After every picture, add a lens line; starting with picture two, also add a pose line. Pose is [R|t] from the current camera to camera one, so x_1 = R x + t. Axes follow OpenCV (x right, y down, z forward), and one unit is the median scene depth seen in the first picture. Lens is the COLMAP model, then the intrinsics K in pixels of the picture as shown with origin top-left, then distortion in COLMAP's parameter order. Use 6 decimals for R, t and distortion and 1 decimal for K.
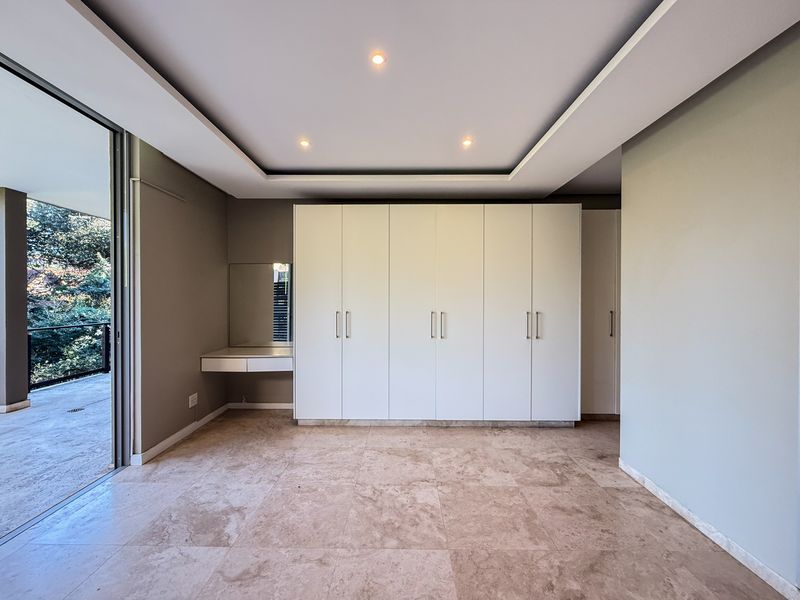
lens RADIAL K [[321.8, 0, 400.1], [0, 321.8, 299.8], [0, 0, 1]] dist [0.000289, -0.000342]
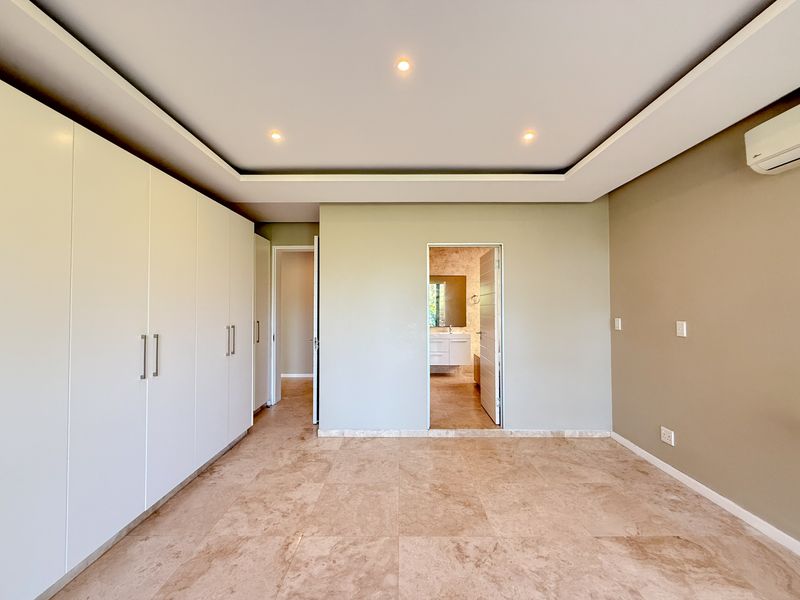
lens RADIAL K [[321.8, 0, 397.5], [0, 321.8, 298.4], [0, 0, 1]] dist [0.000289, -0.000342]
pose [[0.000626, 0.023435, 0.999725, -0.639760], [0.007838, 0.999695, -0.023439, -0.019775], [-0.999969, 0.007850, 0.000442, 0.641432]]
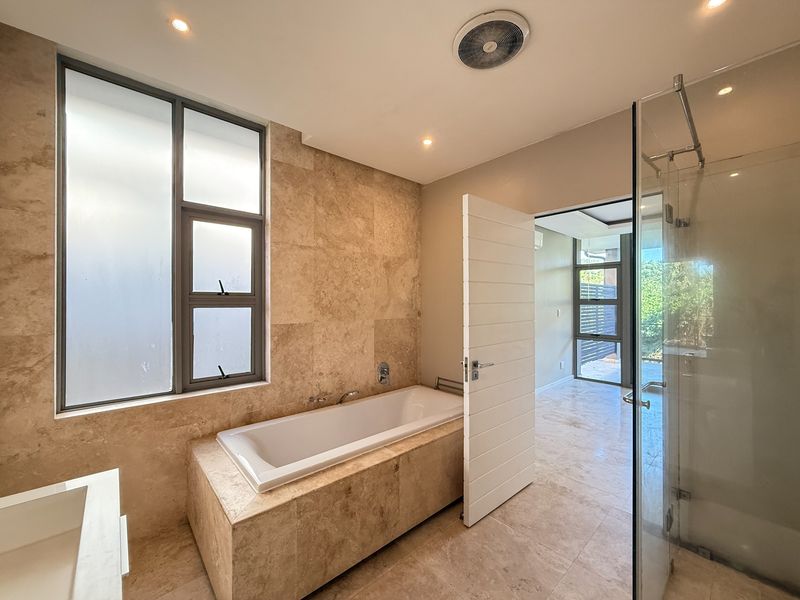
lens RADIAL K [[321.8, 0, 395.1], [0, 321.8, 301.1], [0, 0, 1]] dist [0.000289, -0.000342]
pose [[-0.740444, -0.006597, -0.672086, 1.569801], [-0.006512, 0.999975, -0.002640, -0.023258], [0.672087, 0.002422, -0.740468, 0.641835]]
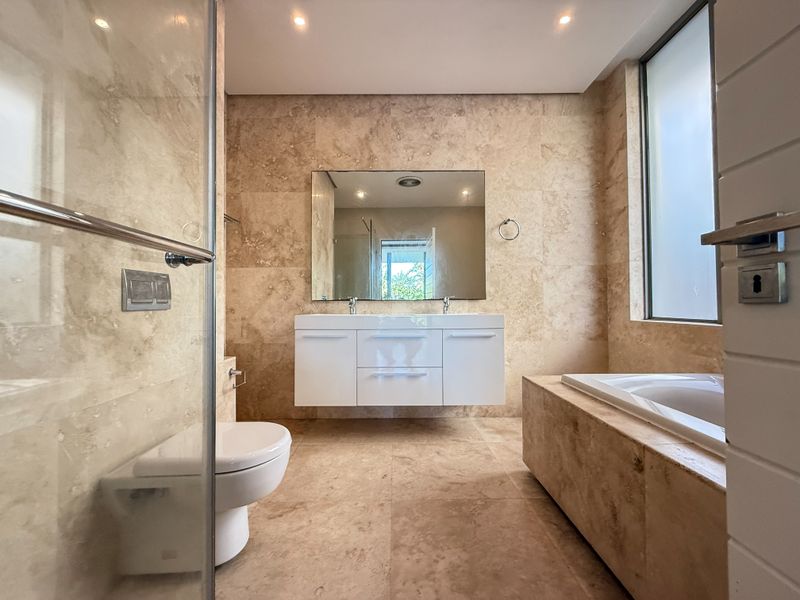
lens RADIAL K [[321.8, 0, 402.0], [0, 321.8, 299.6], [0, 0, 1]] dist [0.000289, -0.000342]
pose [[-0.029290, 0.015702, 0.999448, 0.804902], [0.012783, 0.999801, -0.015333, 0.147769], [-0.999489, 0.012327, -0.029484, 0.407901]]
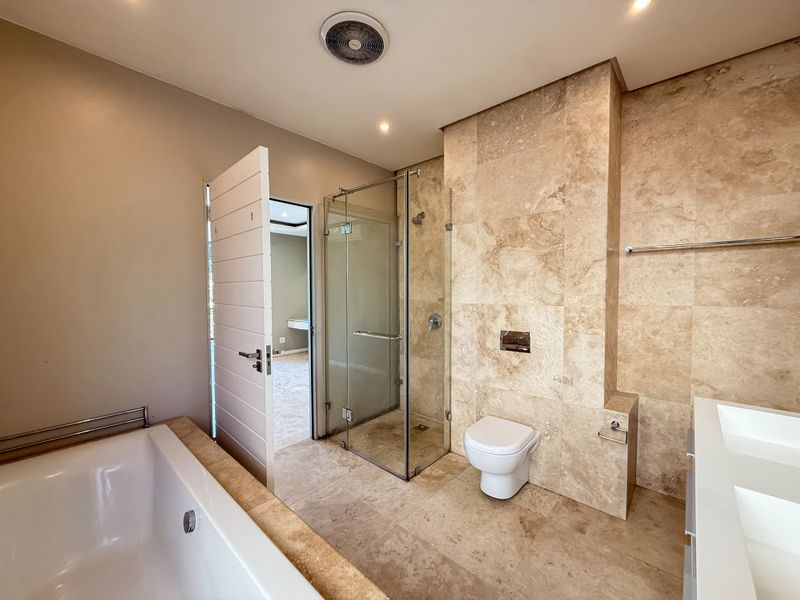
lens RADIAL K [[321.8, 0, 397.4], [0, 321.8, 295.3], [0, 0, 1]] dist [0.000289, -0.000342]
pose [[0.747835, 0.005705, -0.663860, 1.550174], [0.005029, 0.999886, 0.014258, -0.002306], [0.663866, -0.014001, 0.747721, -0.064994]]
